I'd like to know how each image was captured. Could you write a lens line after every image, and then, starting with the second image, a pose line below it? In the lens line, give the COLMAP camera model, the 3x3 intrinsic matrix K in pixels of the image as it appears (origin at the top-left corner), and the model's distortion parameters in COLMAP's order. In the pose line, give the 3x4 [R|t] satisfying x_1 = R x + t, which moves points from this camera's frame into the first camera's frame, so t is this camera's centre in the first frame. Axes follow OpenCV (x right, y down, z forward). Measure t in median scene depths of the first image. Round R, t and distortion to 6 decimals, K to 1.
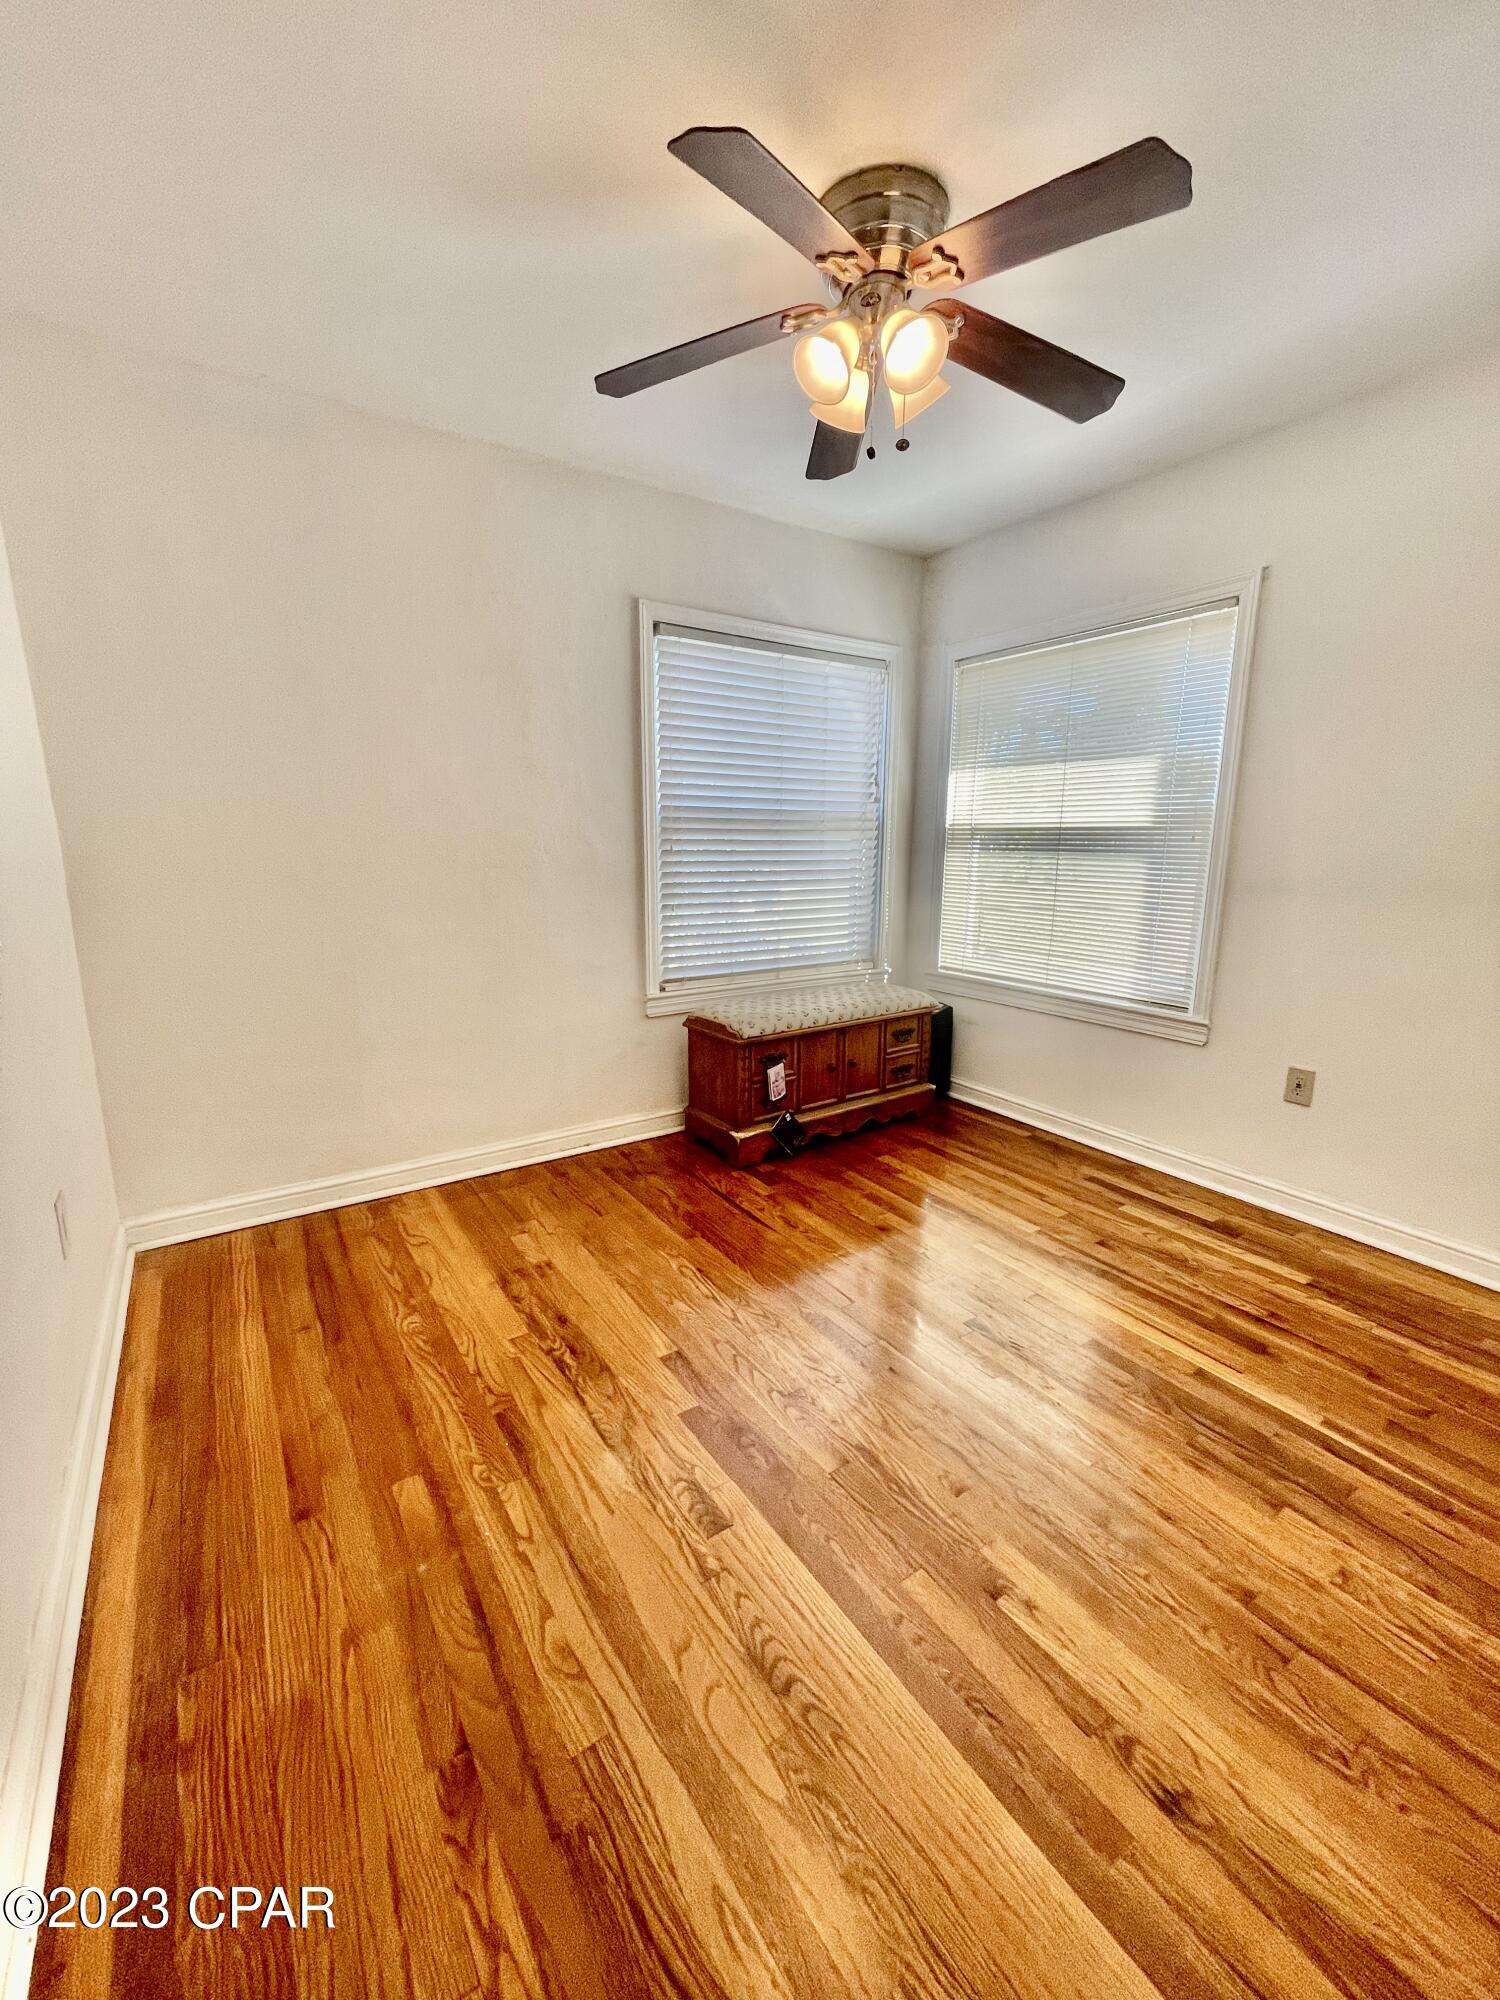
lens RADIAL K [[798.7, 0, 744.1], [0, 798.7, 999.8], [0, 0, 1]] dist [0.001131, 0.000004]
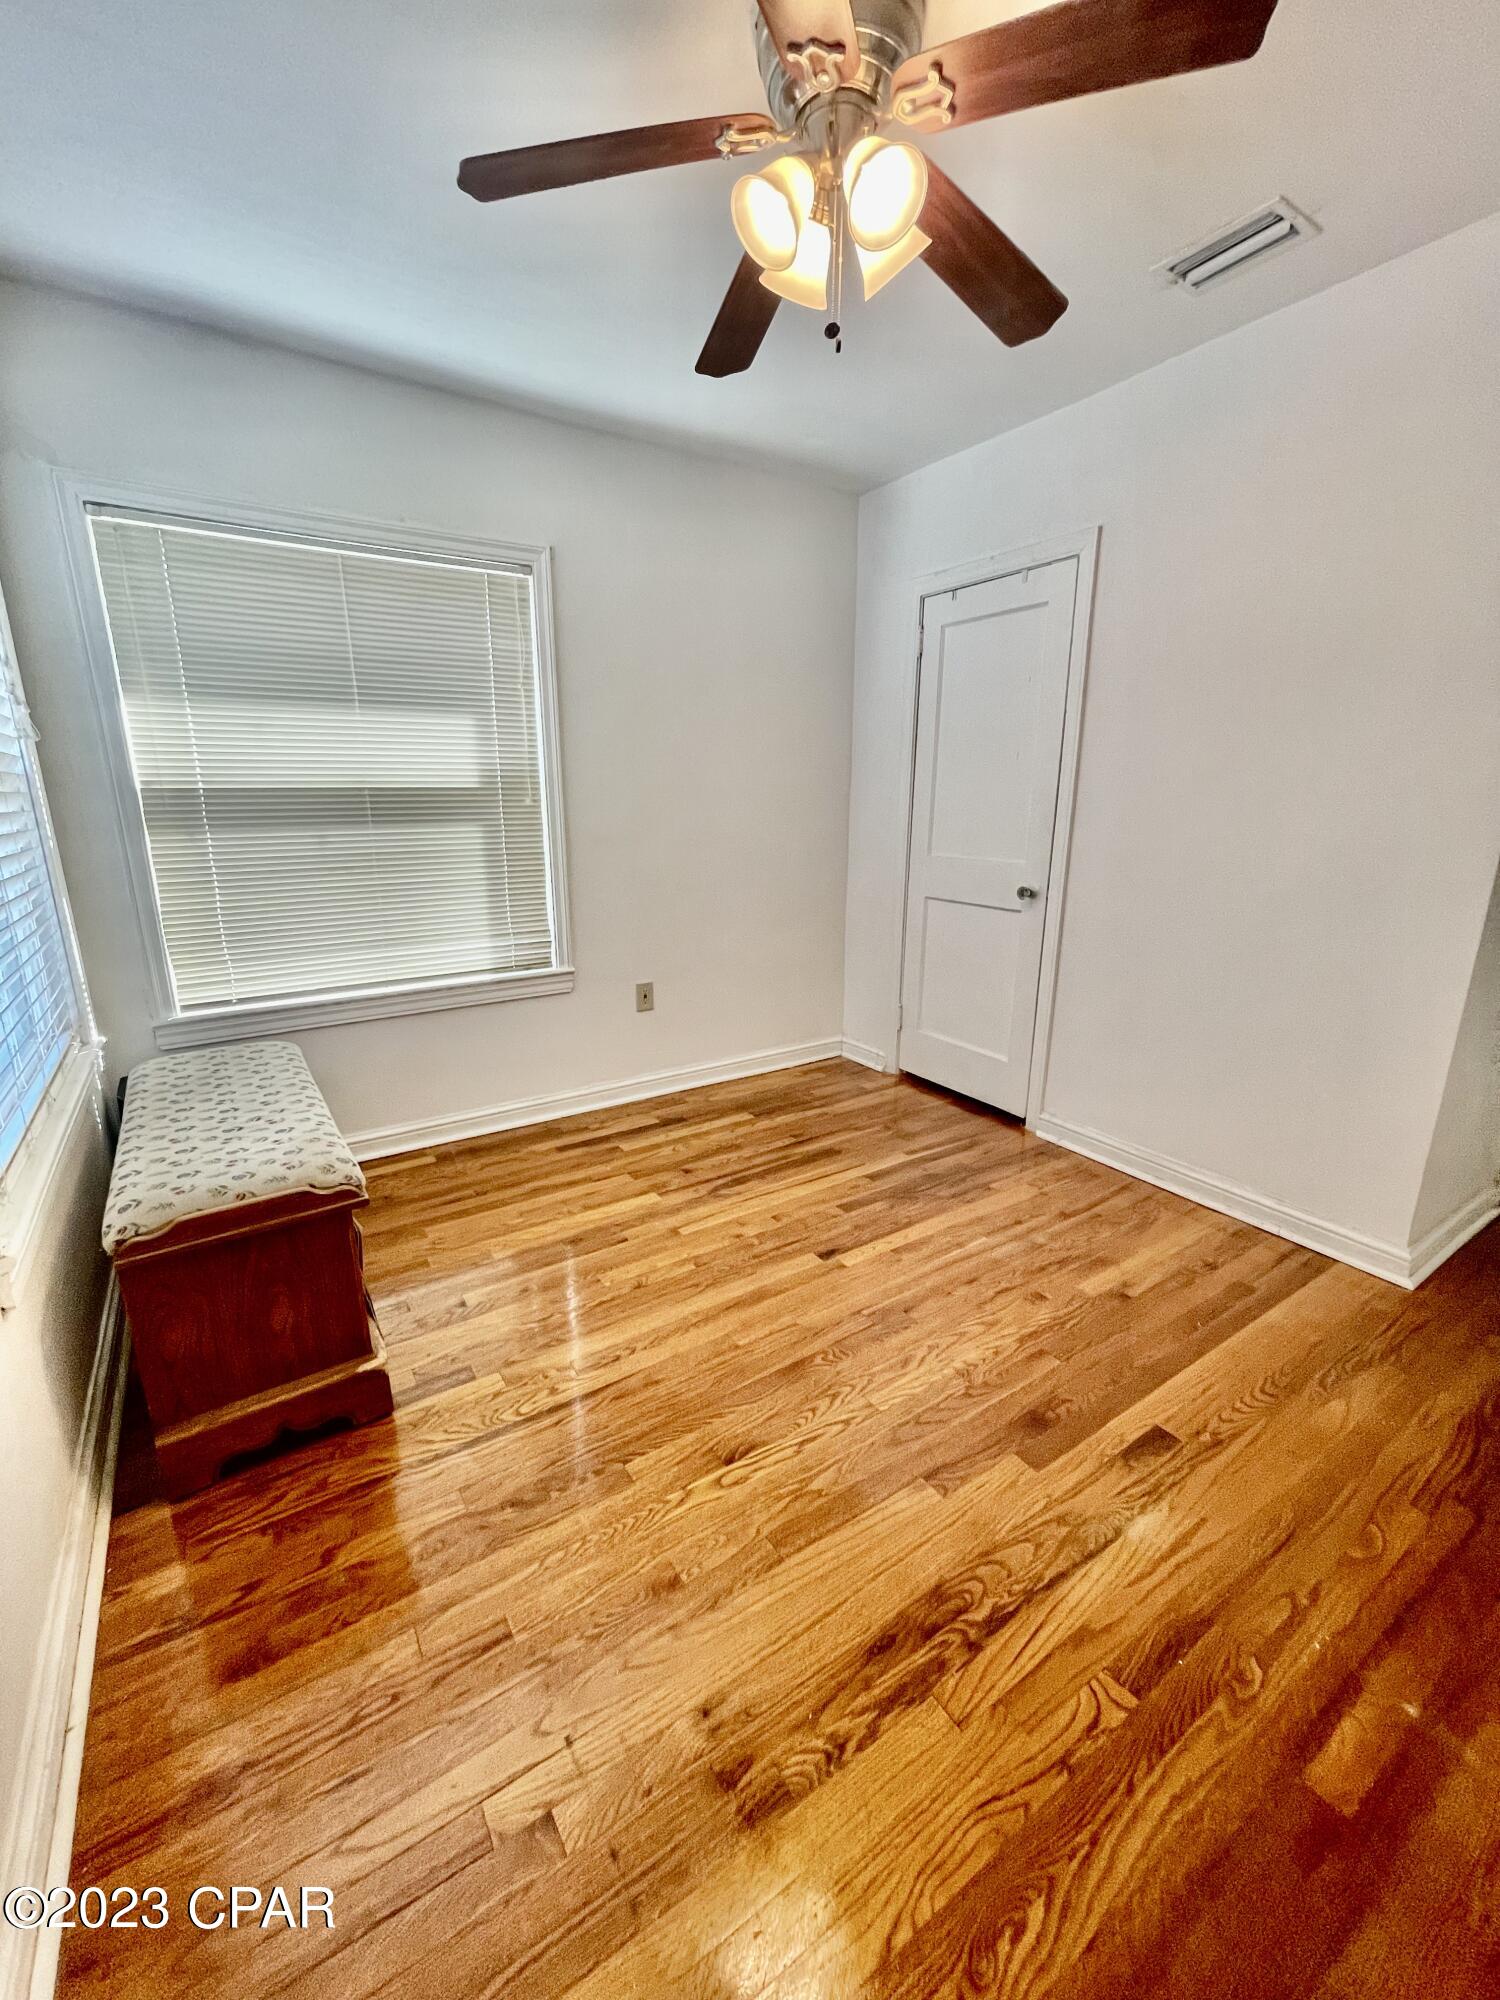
lens RADIAL K [[798.7, 0, 740.7], [0, 798.7, 996.3], [0, 0, 1]] dist [0.001131, 0.000004]
pose [[0.020893, -0.248548, 0.968394, -0.652230], [0.204920, 0.949106, 0.239177, -0.202514], [-0.978556, 0.193446, 0.070762, 0.933418]]
